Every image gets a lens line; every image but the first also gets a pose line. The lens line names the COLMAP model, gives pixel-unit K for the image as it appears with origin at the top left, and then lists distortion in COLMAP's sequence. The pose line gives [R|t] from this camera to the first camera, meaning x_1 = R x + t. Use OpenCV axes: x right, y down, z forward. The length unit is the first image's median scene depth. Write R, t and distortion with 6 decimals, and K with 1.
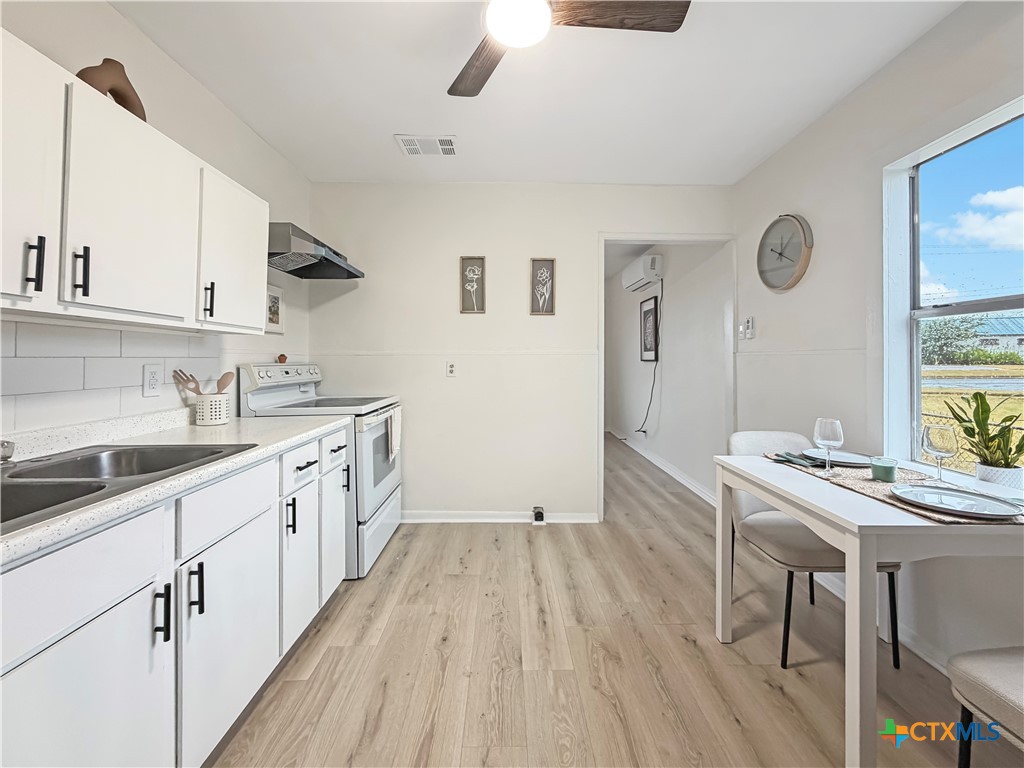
lens RADIAL K [[429.9, 0, 512.0], [0, 429.9, 343.2], [0, 0, 1]] dist [0.001221, 0.000144]
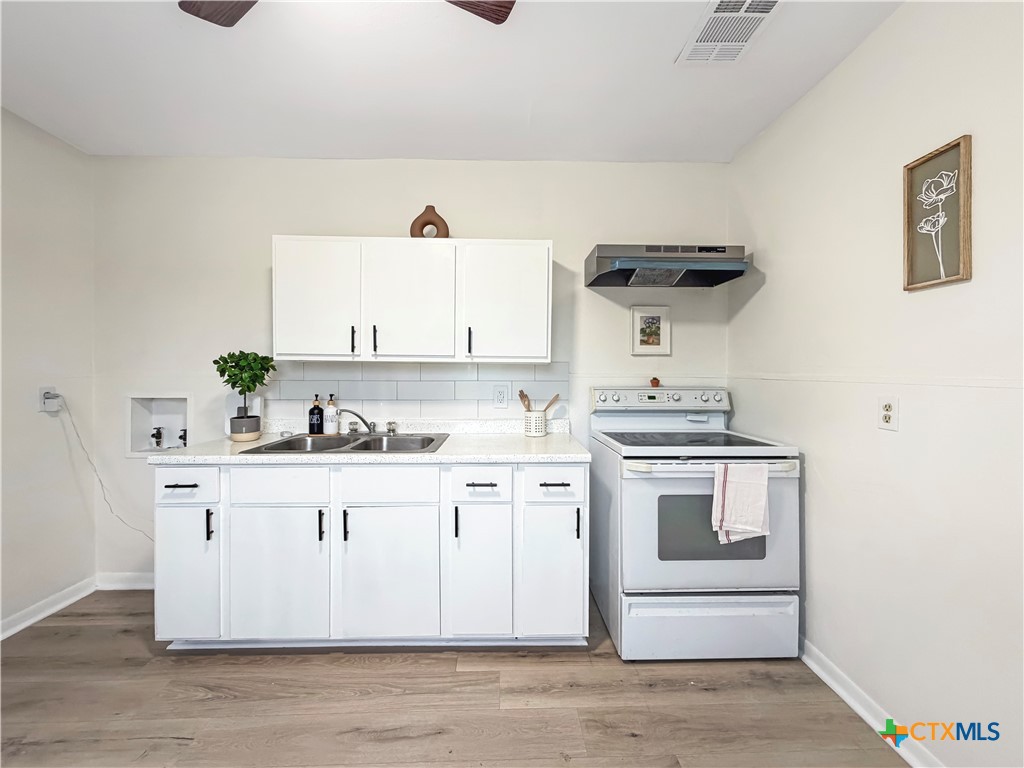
lens RADIAL K [[414.2, 0, 509.9], [0, 414.2, 364.4], [0, 0, 1]] dist [-0.000555, 0.000052]
pose [[0.008952, -0.011253, -0.999897, 0.508194], [0.034500, 0.999345, -0.010937, -0.005401], [0.999365, -0.034398, 0.009335, 0.944942]]
